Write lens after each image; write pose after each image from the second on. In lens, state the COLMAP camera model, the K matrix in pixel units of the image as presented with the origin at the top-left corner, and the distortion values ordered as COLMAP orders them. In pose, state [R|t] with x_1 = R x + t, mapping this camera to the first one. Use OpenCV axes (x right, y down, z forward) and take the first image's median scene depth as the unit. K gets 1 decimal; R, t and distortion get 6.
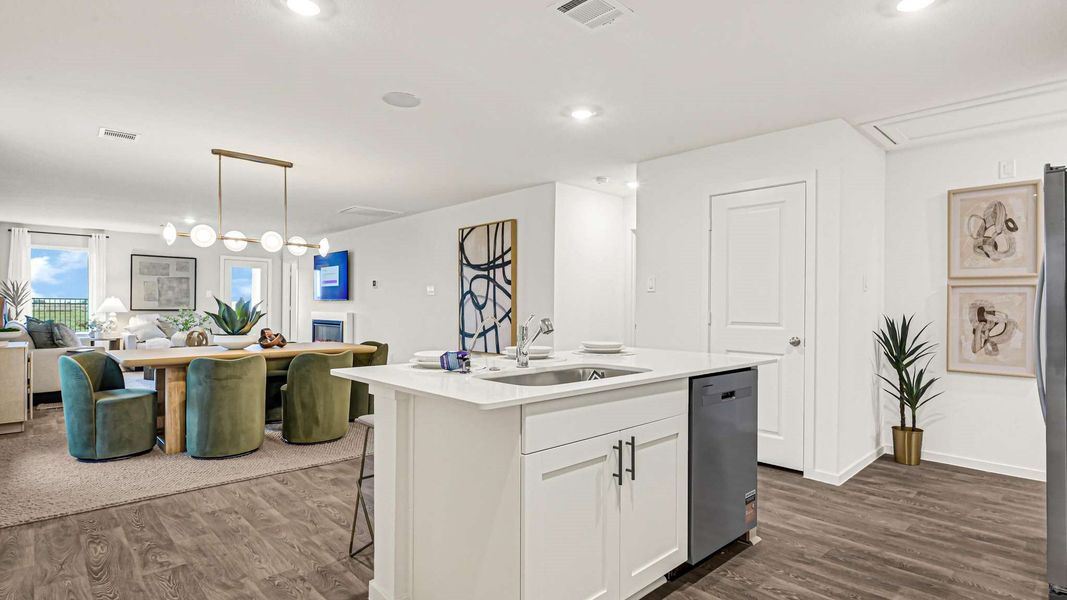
lens RADIAL K [[517.5, 0, 527.8], [0, 517.5, 309.1], [0, 0, 1]] dist [-0.012043, 0.002055]
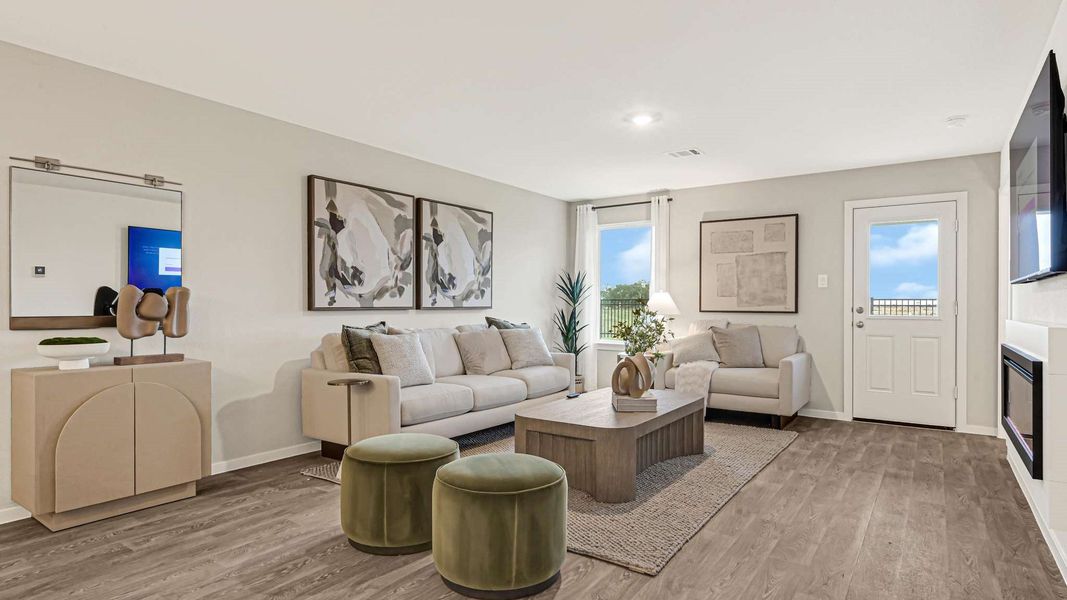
lens RADIAL K [[550.3, 0, 532.9], [0, 550.3, 304.8], [0, 0, 1]] dist [-0.009122, -0.001026]
pose [[0.188681, -0.001429, -0.982037, -0.378173], [-0.011509, 0.999927, -0.003666, -0.003037], [0.981971, 0.011994, 0.188651, 1.629096]]
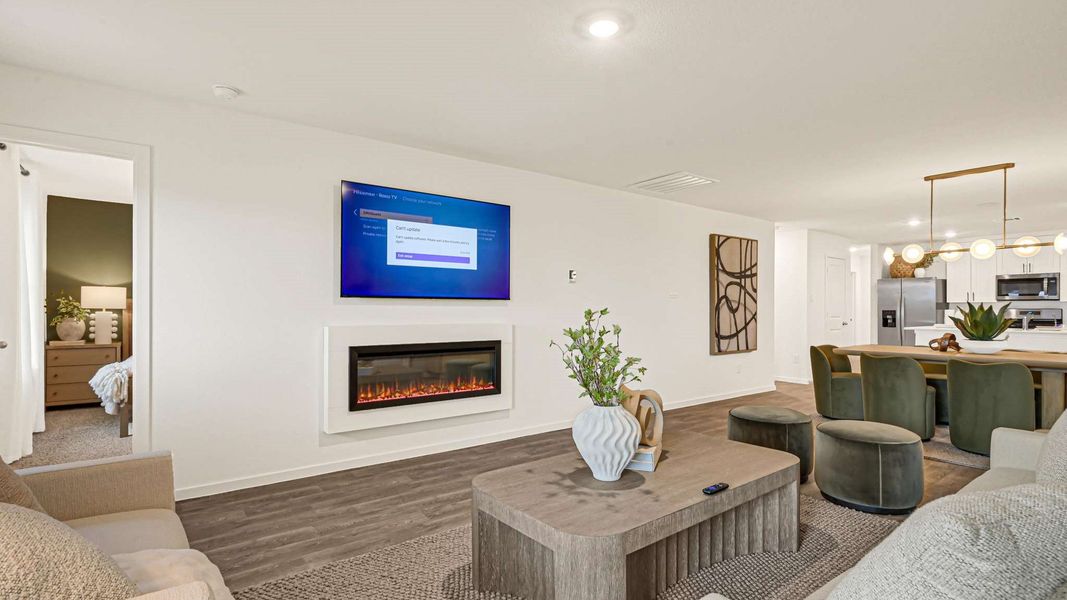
lens RADIAL K [[517.5, 0, 533.4], [0, 517.5, 306.2], [0, 0, 1]] dist [-0.012043, 0.002055]
pose [[0.104905, 0.000007, 0.994482, -1.929570], [0.004470, 0.999990, -0.000478, -0.023934], [-0.994472, 0.004495, 0.104903, 2.048850]]
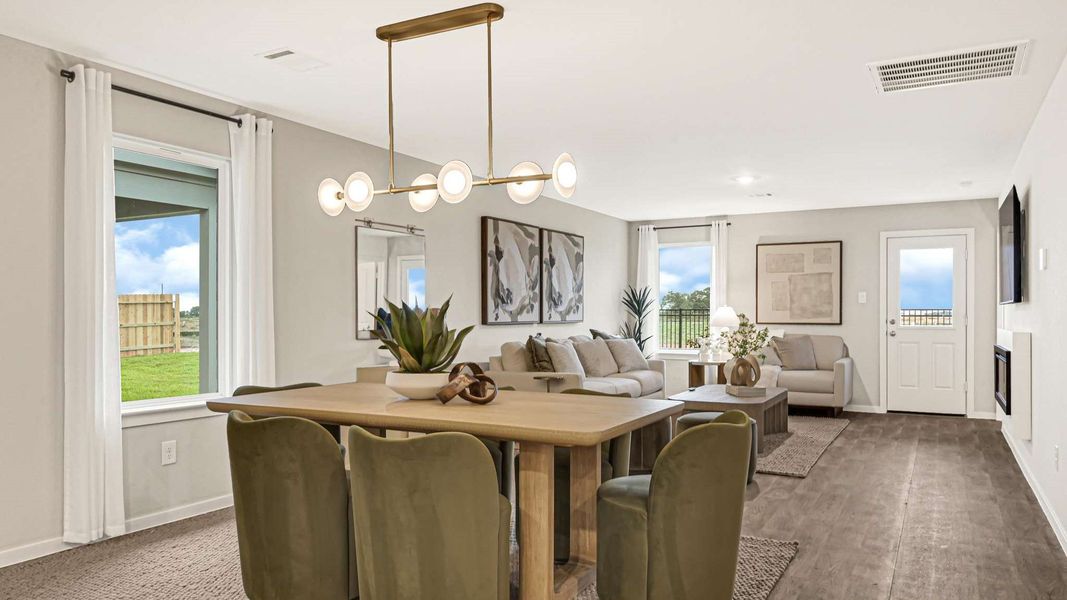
lens RADIAL K [[707.6, 0, 529.4], [0, 707.6, 316.9], [0, 0, 1]] dist [-0.017761, 0.003108]
pose [[0.288680, -0.000299, -0.957426, 0.160557], [-0.006682, 0.999975, -0.002327, -0.006890], [0.957402, 0.007069, 0.288671, 1.016437]]
